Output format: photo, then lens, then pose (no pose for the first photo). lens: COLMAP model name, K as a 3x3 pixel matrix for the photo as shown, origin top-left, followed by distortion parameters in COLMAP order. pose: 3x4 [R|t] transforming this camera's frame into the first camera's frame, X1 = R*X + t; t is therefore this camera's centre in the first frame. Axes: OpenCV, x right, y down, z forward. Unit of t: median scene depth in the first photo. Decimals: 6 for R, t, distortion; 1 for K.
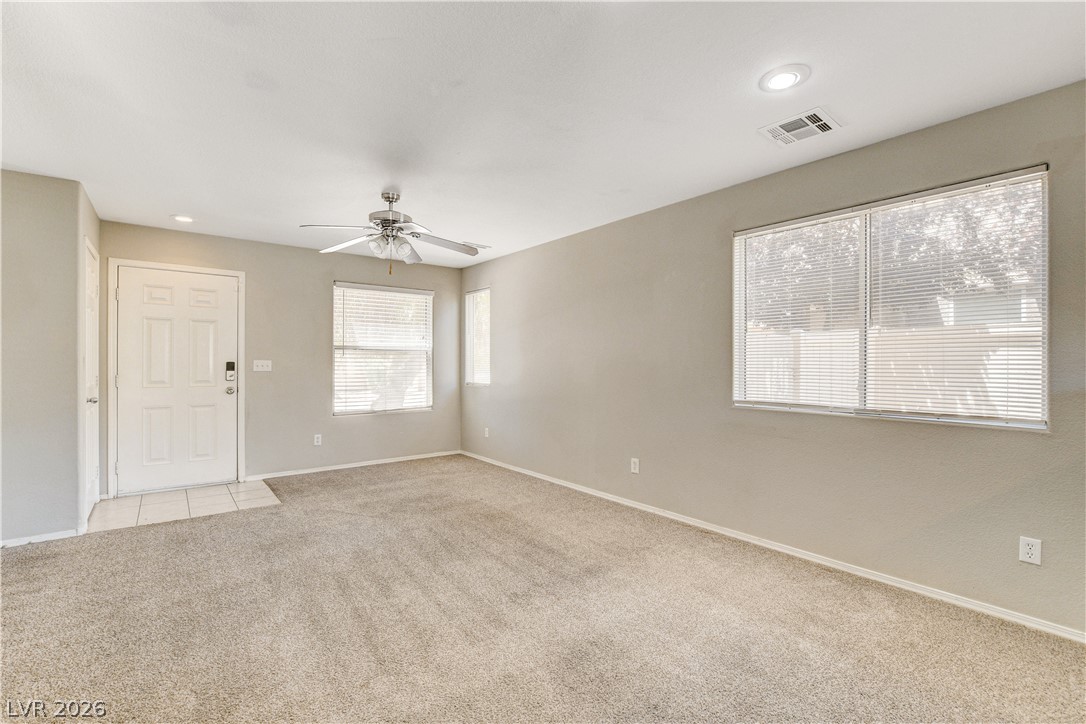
lens RADIAL K [[474.9, 0, 536.0], [0, 474.9, 362.5], [0, 0, 1]] dist [-0.017703, 0.001611]
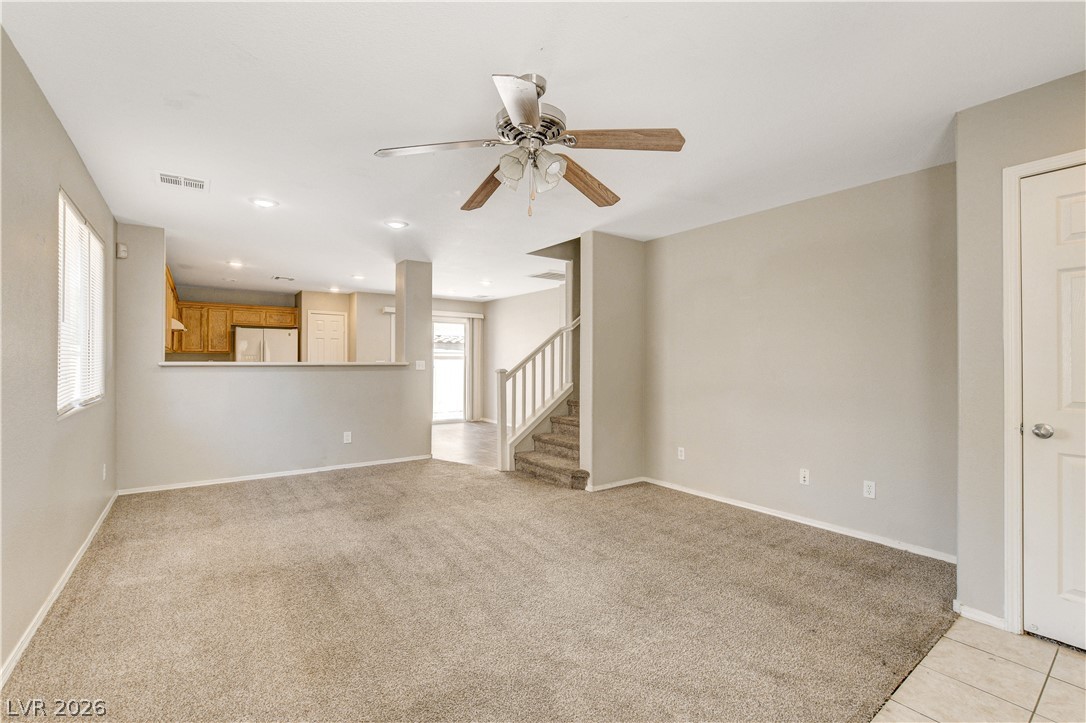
lens RADIAL K [[474.9, 0, 544.3], [0, 474.9, 361.2], [0, 0, 1]] dist [-0.017703, 0.001611]
pose [[-0.999693, -0.002721, 0.024646, -0.296230], [-0.002740, 0.999996, -0.000737, -0.005703], [-0.024644, -0.000804, -0.999696, 1.380840]]
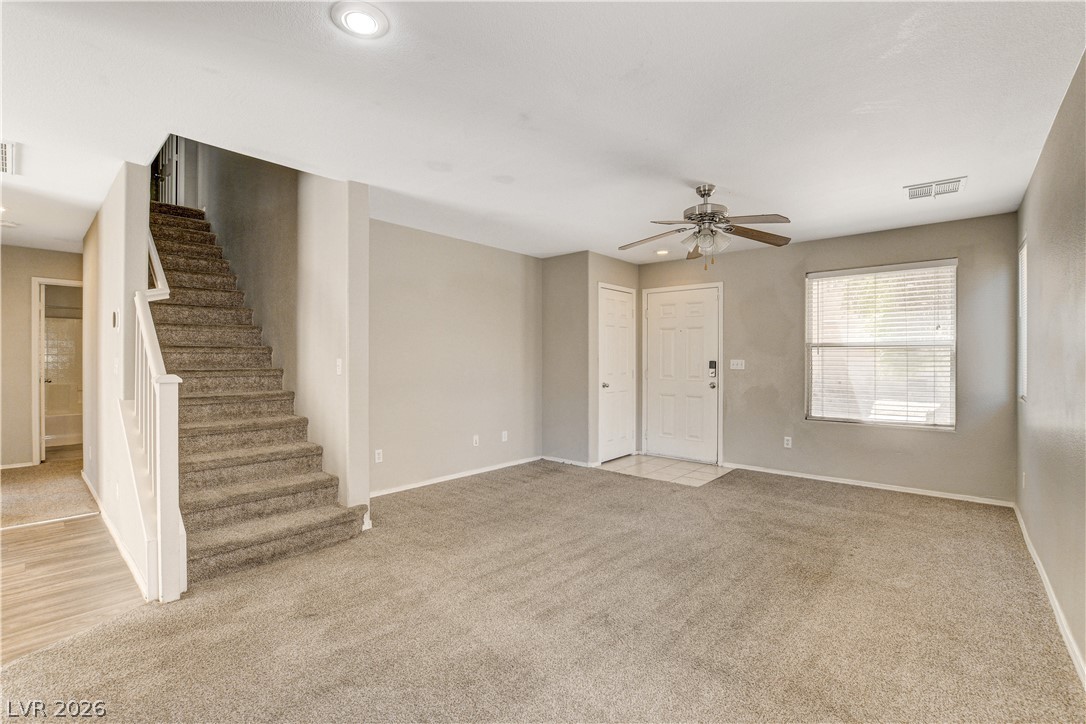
lens RADIAL K [[474.9, 0, 545.5], [0, 474.9, 359.0], [0, 0, 1]] dist [-0.017703, 0.001611]
pose [[0.188033, -0.005657, -0.982146, 0.496930], [-0.002298, 0.999978, -0.006200, 0.002088], [0.982160, 0.003423, 0.188016, 0.429382]]
